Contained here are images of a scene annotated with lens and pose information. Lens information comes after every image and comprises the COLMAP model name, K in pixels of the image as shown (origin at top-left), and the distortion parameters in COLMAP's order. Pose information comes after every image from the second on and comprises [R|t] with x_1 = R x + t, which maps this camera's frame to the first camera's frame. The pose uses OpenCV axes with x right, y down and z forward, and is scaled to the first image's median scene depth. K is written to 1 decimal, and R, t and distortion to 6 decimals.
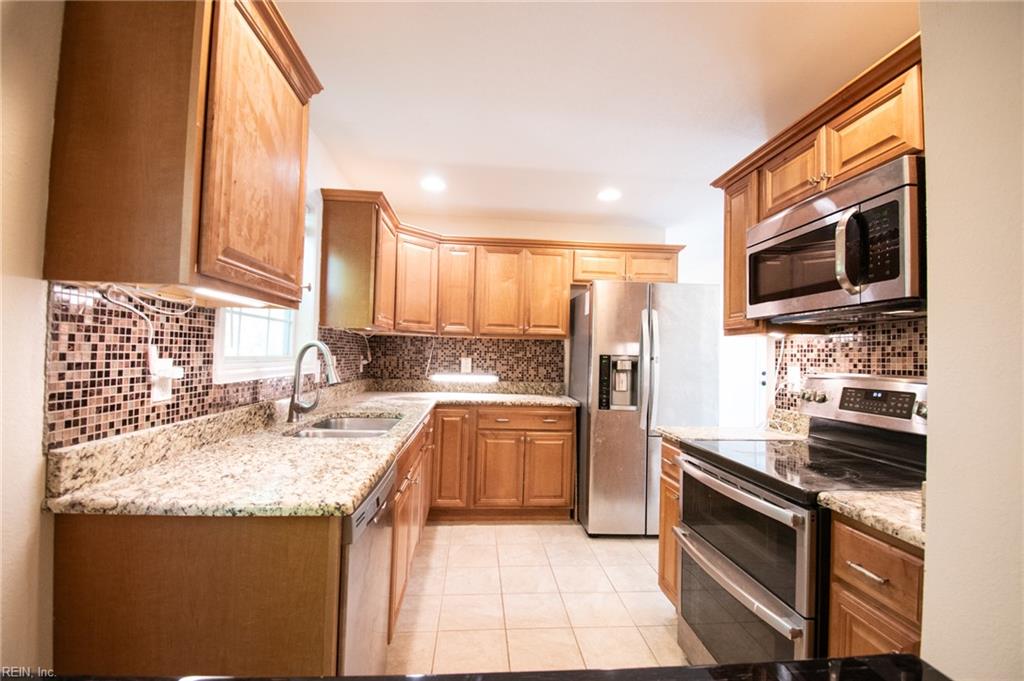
lens RADIAL K [[453.8, 0, 513.9], [0, 453.8, 342.0], [0, 0, 1]] dist [0.021955, -0.026959]
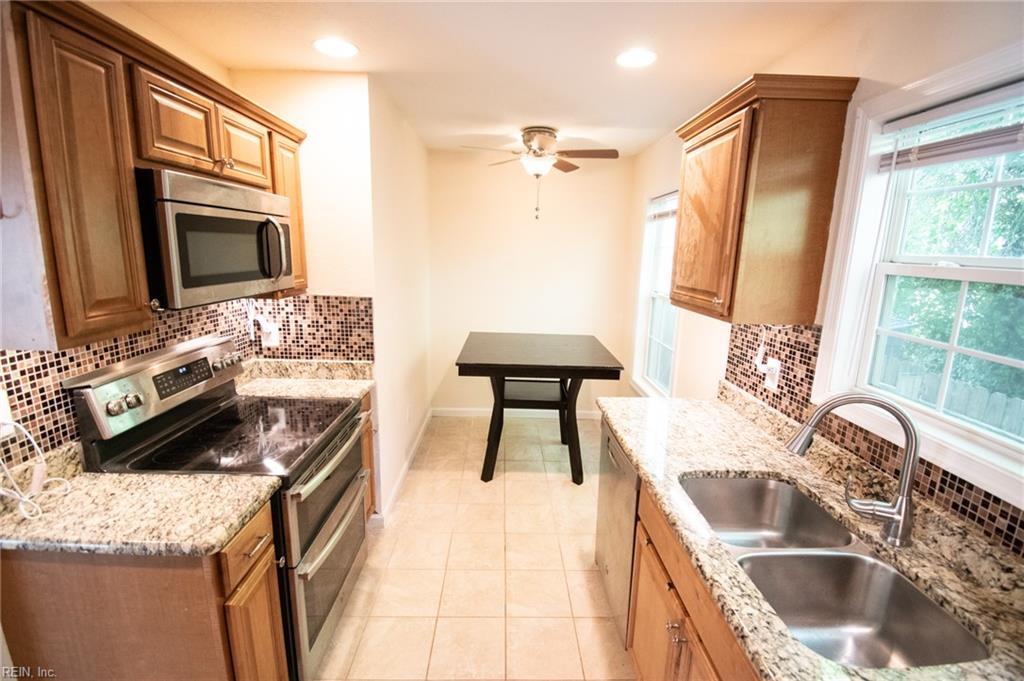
lens RADIAL K [[453.8, 0, 513.9], [0, 453.8, 342.0], [0, 0, 1]] dist [0.021955, -0.026959]
pose [[-0.996594, -0.063149, 0.053026, -0.033367], [-0.053084, 0.983407, 0.173474, -0.171839], [-0.063100, 0.170068, -0.983410, 1.930089]]
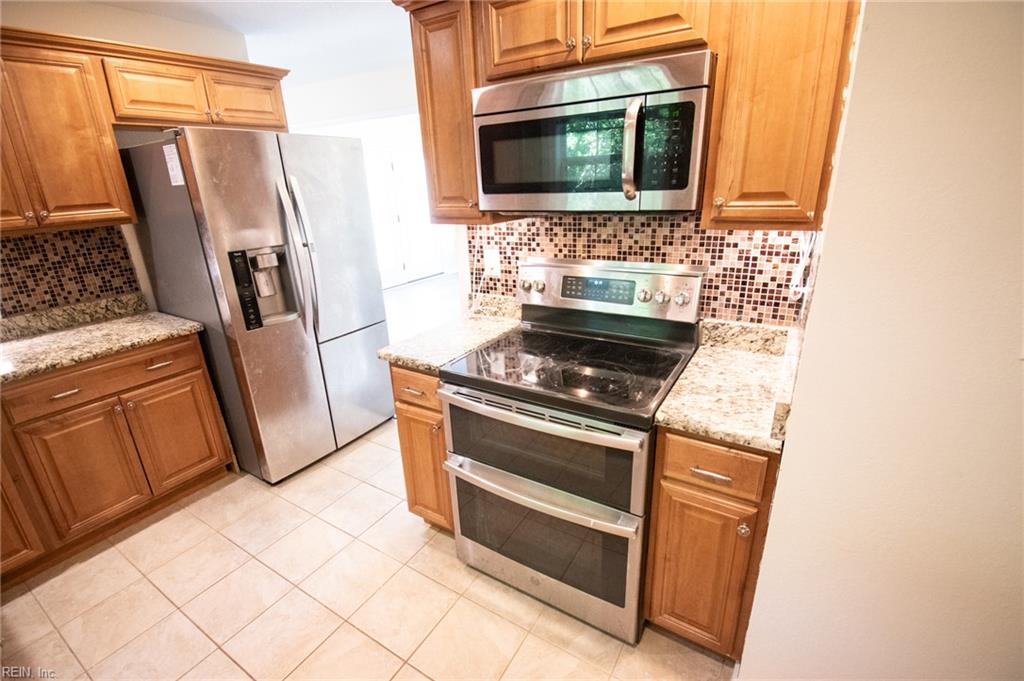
lens RADIAL K [[453.8, 0, 513.9], [0, 453.8, 342.0], [0, 0, 1]] dist [0.021955, -0.026959]
pose [[0.592307, -0.309527, 0.743885, -0.179531], [0.023686, 0.929555, 0.367923, -0.155008], [-0.805364, -0.200303, 0.557913, 0.504562]]
